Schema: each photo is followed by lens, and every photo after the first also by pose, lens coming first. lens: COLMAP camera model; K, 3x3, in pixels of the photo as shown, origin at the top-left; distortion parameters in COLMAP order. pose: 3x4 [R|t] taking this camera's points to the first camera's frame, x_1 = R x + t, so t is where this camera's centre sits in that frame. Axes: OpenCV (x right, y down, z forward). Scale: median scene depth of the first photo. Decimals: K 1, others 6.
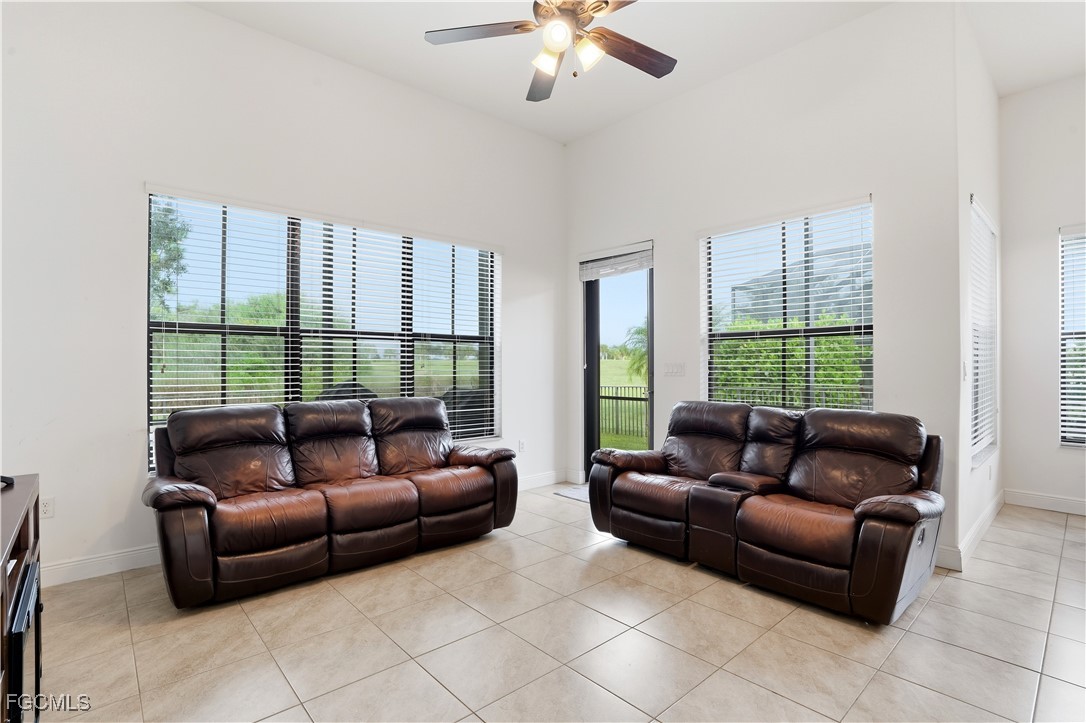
lens RADIAL K [[540.4, 0, 530.9], [0, 540.4, 361.2], [0, 0, 1]] dist [0.000314, 0.000162]
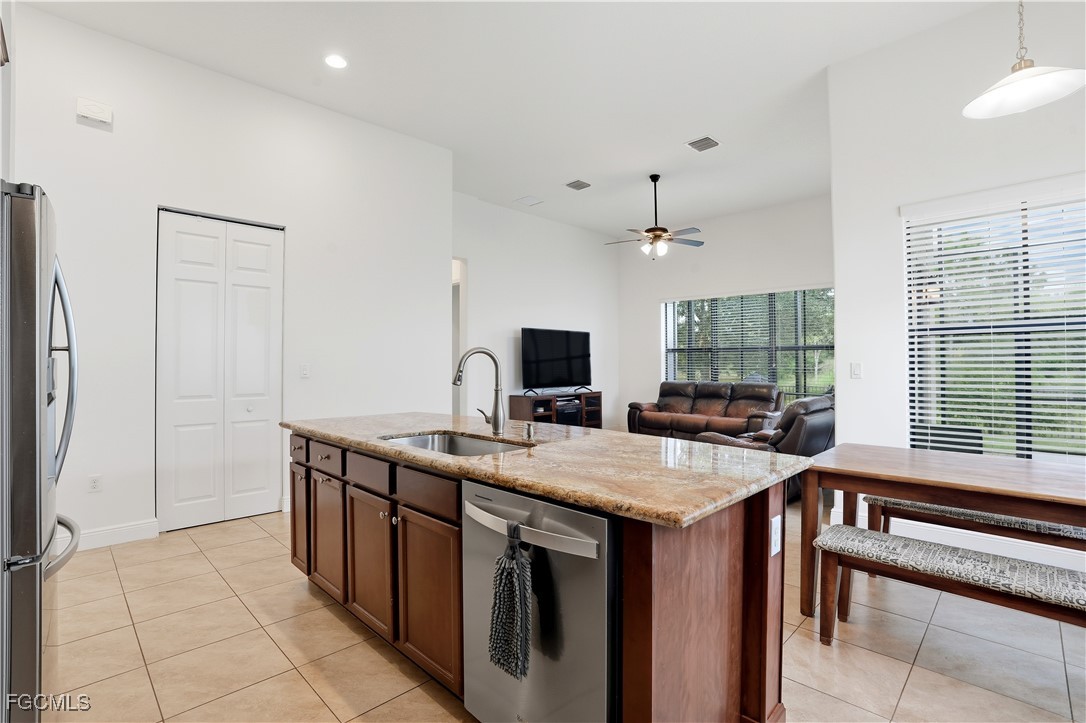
lens RADIAL K [[501.8, 0, 539.5], [0, 501.8, 359.8], [0, 0, 1]] dist [-0.031531, 0.000806]
pose [[0.058653, -0.004354, -0.998269, 1.864105], [0.010803, 0.999935, -0.003727, -0.016864], [0.998220, -0.010566, 0.058696, 0.198117]]
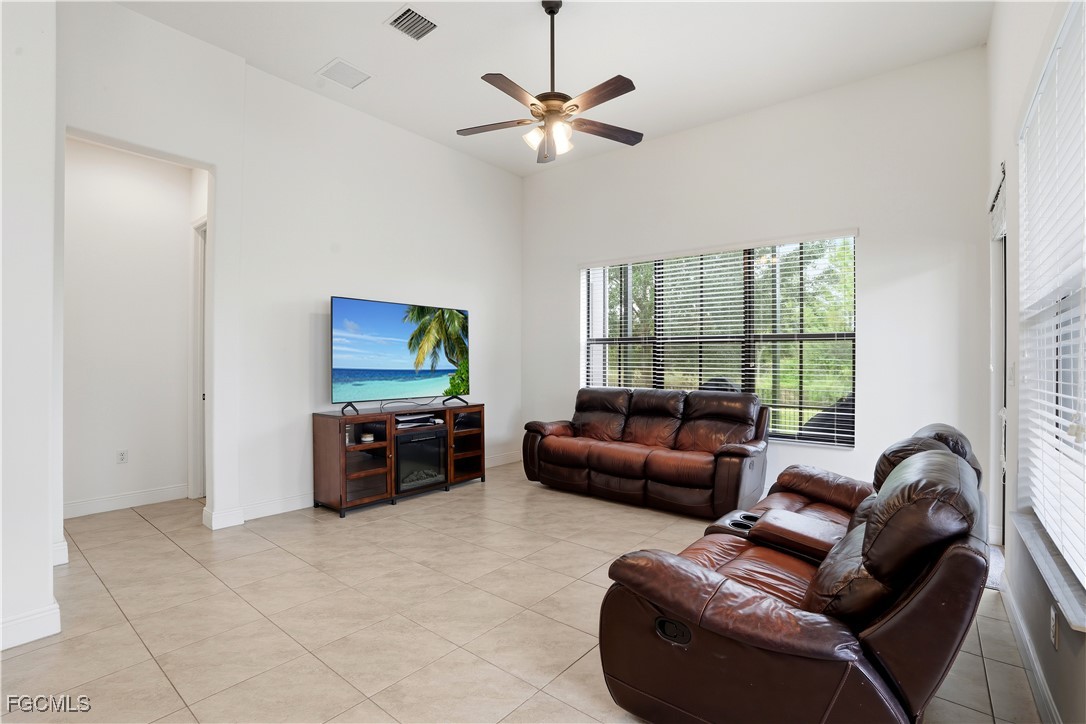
lens RADIAL K [[501.8, 0, 539.5], [0, 501.8, 360.3], [0, 0, 1]] dist [-0.031531, 0.000806]
pose [[0.162637, 0.006785, -0.986663, 0.986252], [0.003355, 0.999967, 0.007430, -0.013143], [0.986680, -0.004518, 0.162609, 0.560993]]
